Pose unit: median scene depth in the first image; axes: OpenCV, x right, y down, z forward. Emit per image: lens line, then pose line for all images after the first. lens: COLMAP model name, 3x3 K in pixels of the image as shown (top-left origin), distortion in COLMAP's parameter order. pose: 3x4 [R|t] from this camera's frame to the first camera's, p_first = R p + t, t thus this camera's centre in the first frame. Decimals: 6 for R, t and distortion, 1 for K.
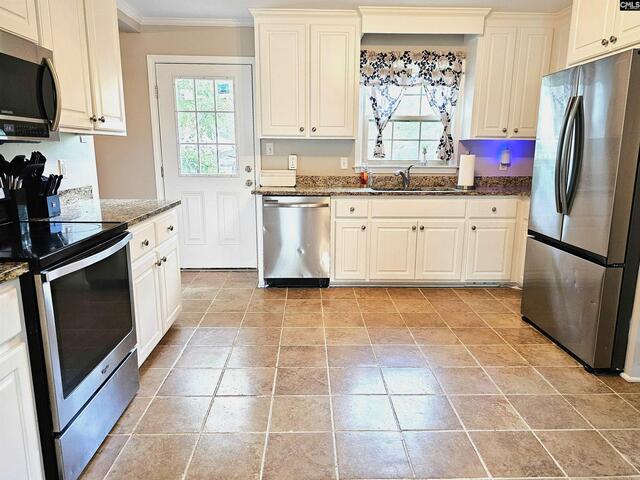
lens RADIAL K [[437.3, 0, 319.0], [0, 437.3, 237.9], [0, 0, 1]] dist [0.001449, 0.000082]
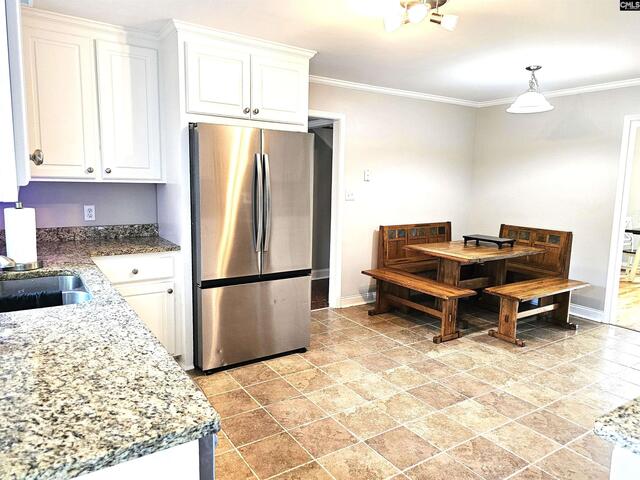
lens RADIAL K [[437.3, 0, 318.9], [0, 437.3, 238.9], [0, 0, 1]] dist [0.001449, 0.000082]
pose [[-0.520885, -0.129321, 0.843774, -0.488949], [0.148617, 0.959623, 0.238822, -0.332939], [-0.840590, 0.249798, -0.480634, 1.388475]]
